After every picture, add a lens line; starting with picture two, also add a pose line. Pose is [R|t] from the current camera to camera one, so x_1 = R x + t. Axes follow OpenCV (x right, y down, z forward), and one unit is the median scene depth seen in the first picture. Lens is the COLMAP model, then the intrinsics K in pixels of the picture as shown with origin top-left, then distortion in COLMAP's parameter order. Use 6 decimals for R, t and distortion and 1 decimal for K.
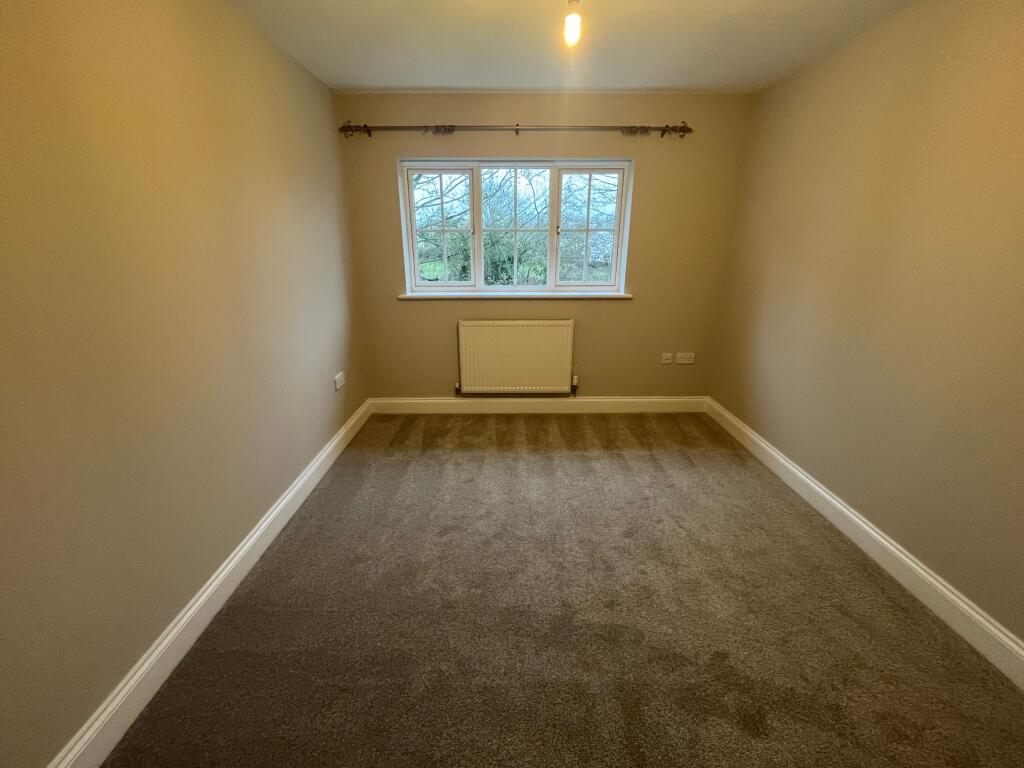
lens RADIAL K [[423.3, 0, 511.0], [0, 423.3, 378.2], [0, 0, 1]] dist [0.001332, 0.000071]
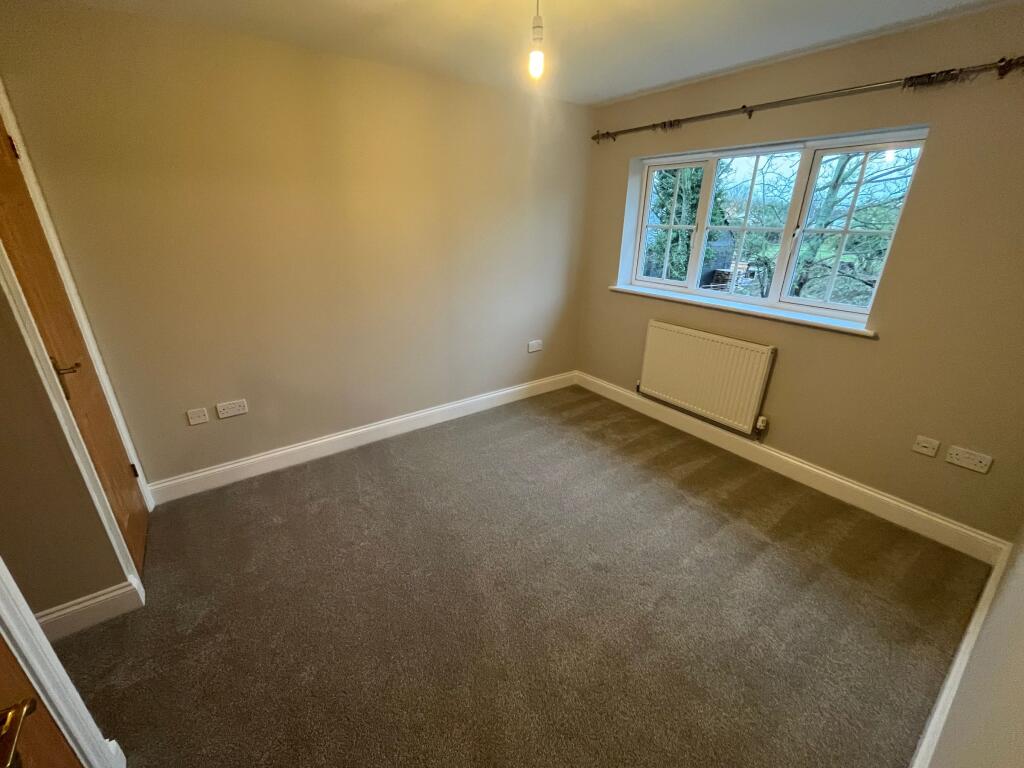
lens RADIAL K [[419.1, 0, 511.2], [0, 419.1, 384.9], [0, 0, 1]] dist [-0.010077, 0.000089]
pose [[0.576089, 0.310976, -0.755921, 0.492627], [-0.264879, 0.945921, 0.187275, -0.091996], [0.773280, 0.092340, 0.627305, 0.152329]]
